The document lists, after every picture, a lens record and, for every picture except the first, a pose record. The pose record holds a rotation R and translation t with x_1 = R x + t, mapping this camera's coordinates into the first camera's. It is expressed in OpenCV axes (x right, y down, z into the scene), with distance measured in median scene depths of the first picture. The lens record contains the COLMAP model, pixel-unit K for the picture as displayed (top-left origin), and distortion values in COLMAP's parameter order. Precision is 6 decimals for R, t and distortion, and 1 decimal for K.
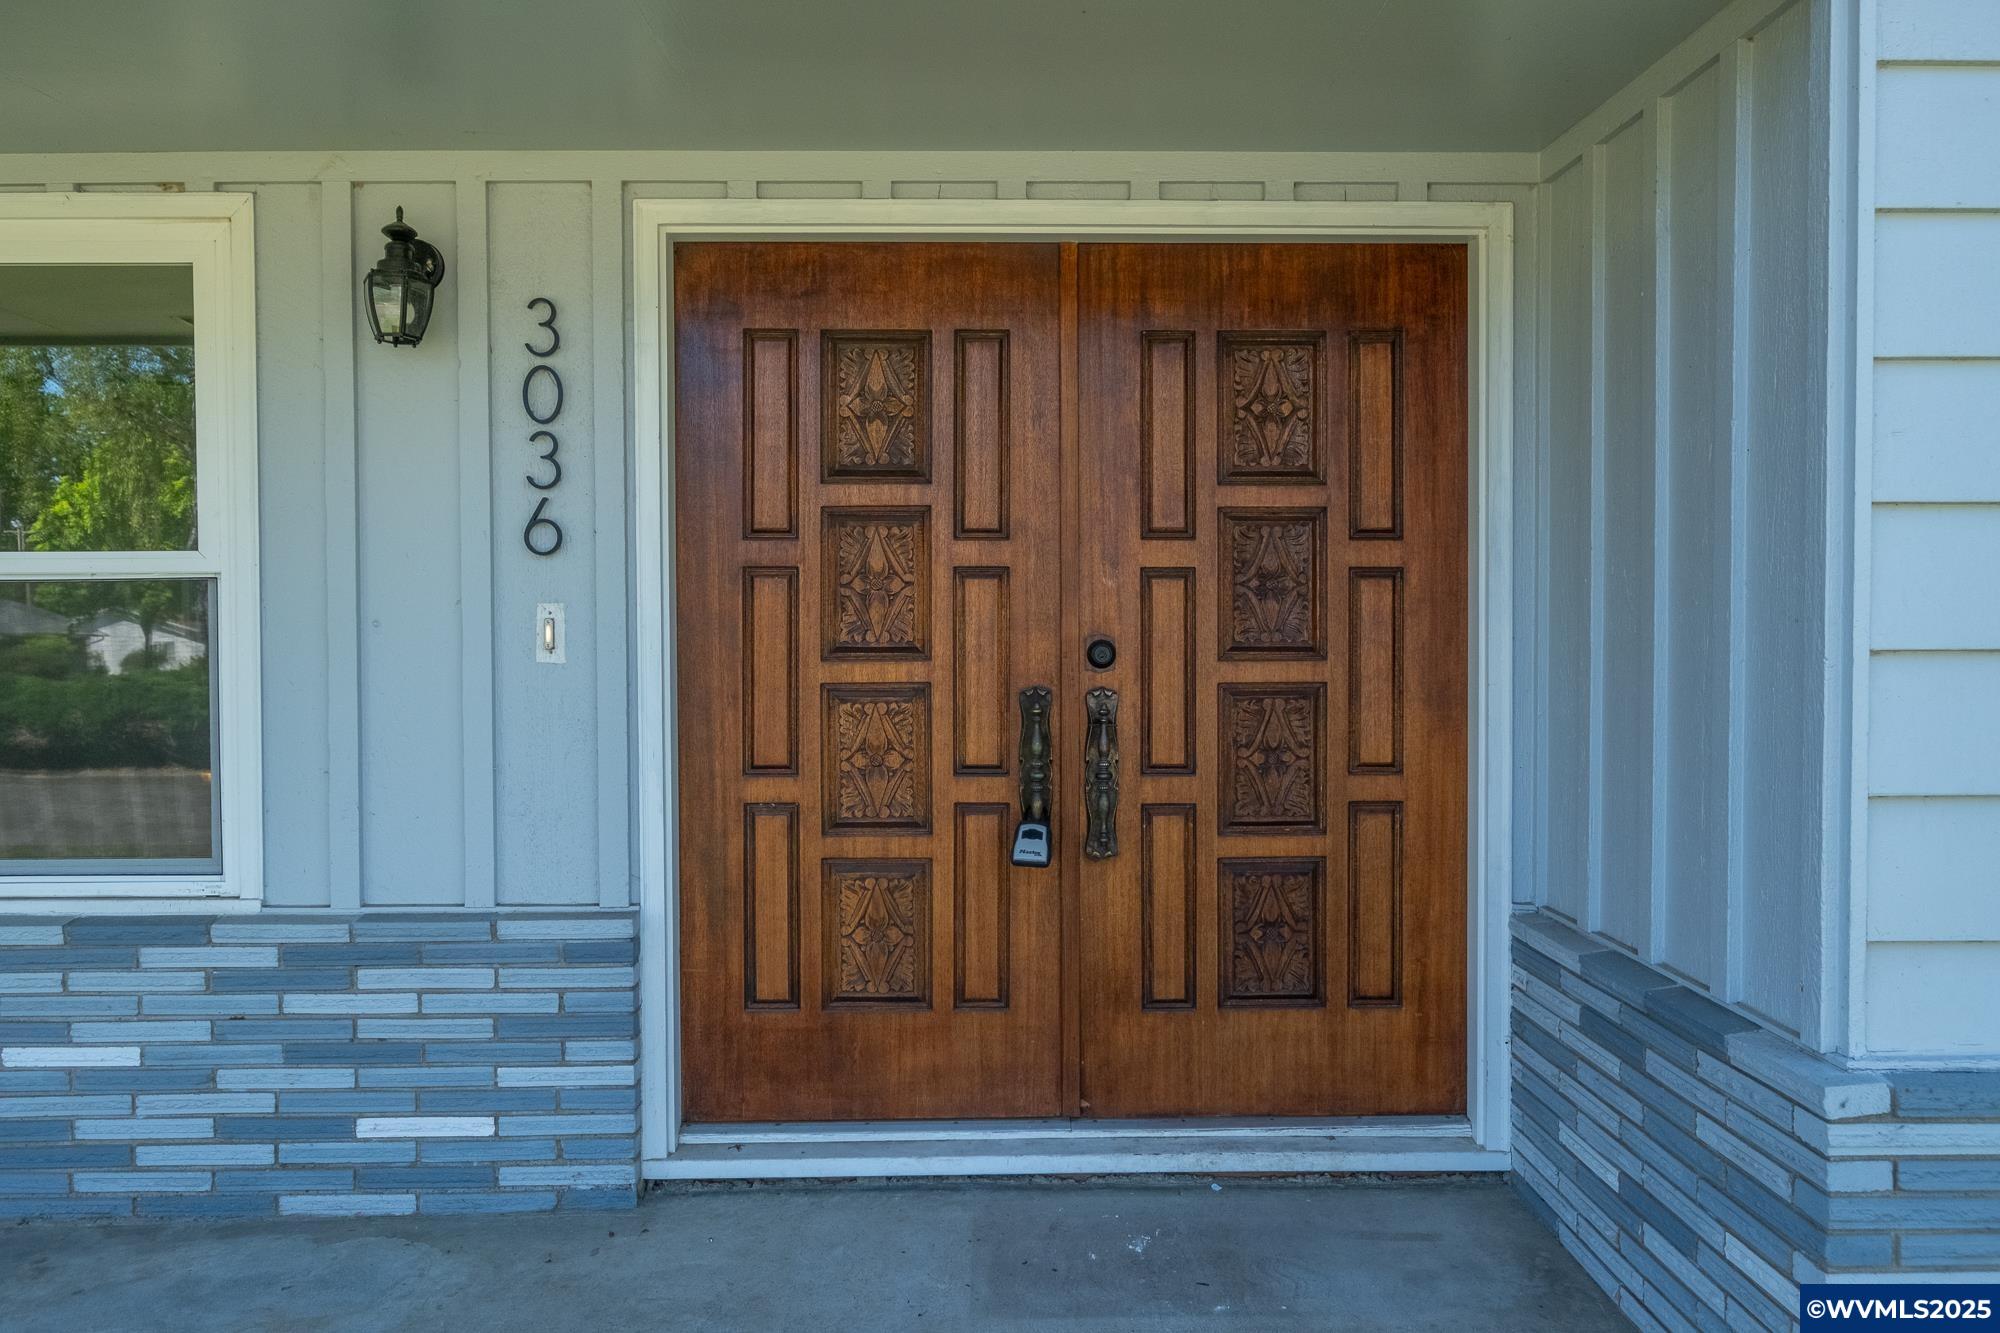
lens RADIAL K [[1501.8, 0, 1001.9], [0, 1501.8, 662.7], [0, 0, 1]] dist [0.000801, 0.000345]
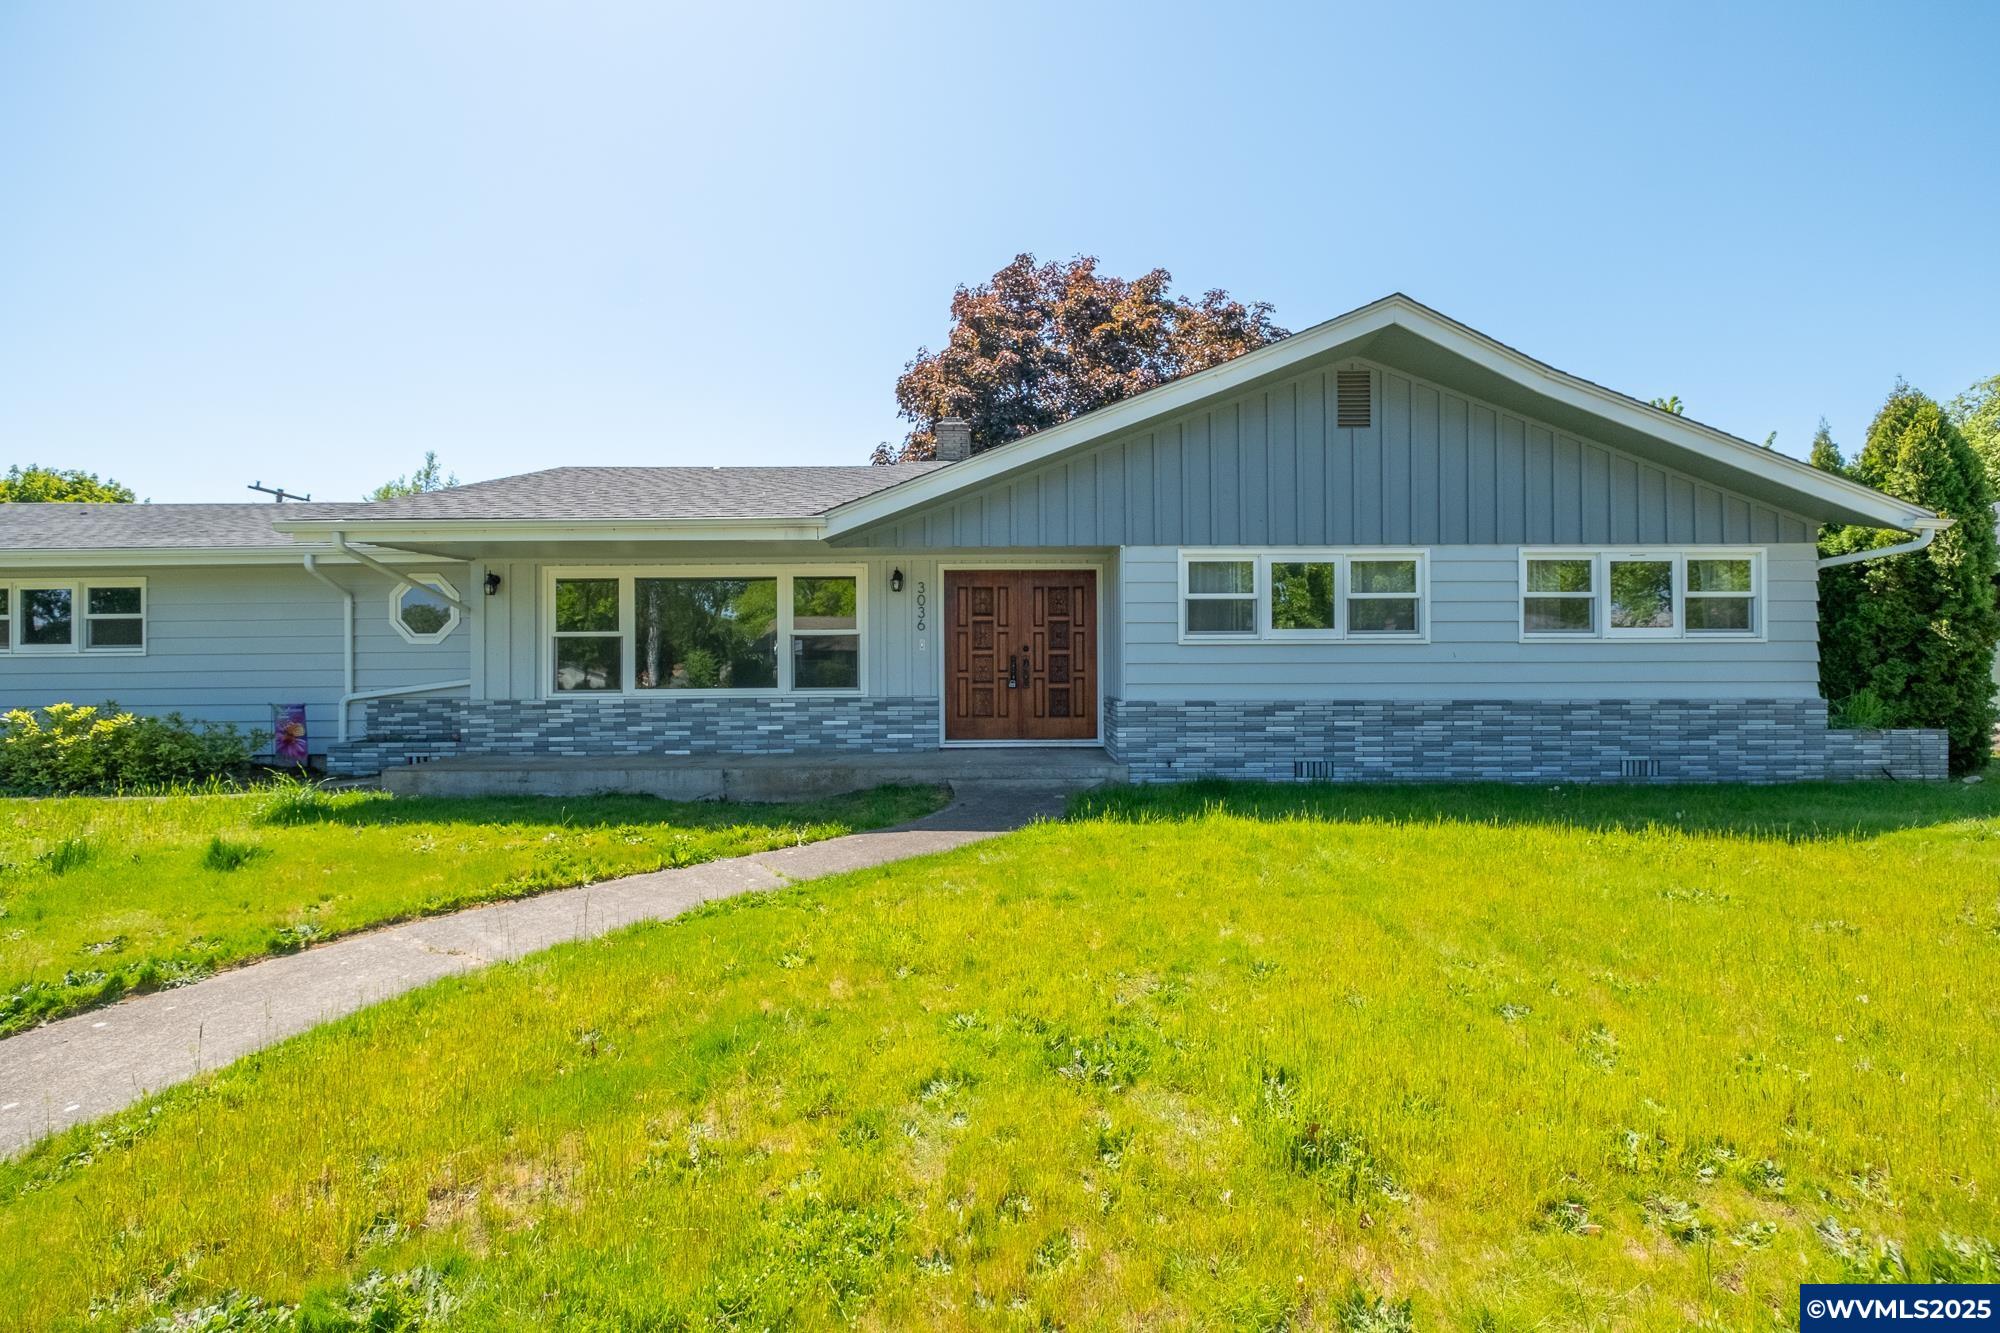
lens RADIAL K [[864.2, 0, 995.4], [0, 864.2, 660.0], [0, 0, 1]] dist [0.002843, -0.001095]
pose [[0.999952, -0.000614, -0.009752, -0.010644], [0.000391, 0.999738, -0.022885, 0.102106], [0.009763, 0.022880, 0.999691, -2.001373]]
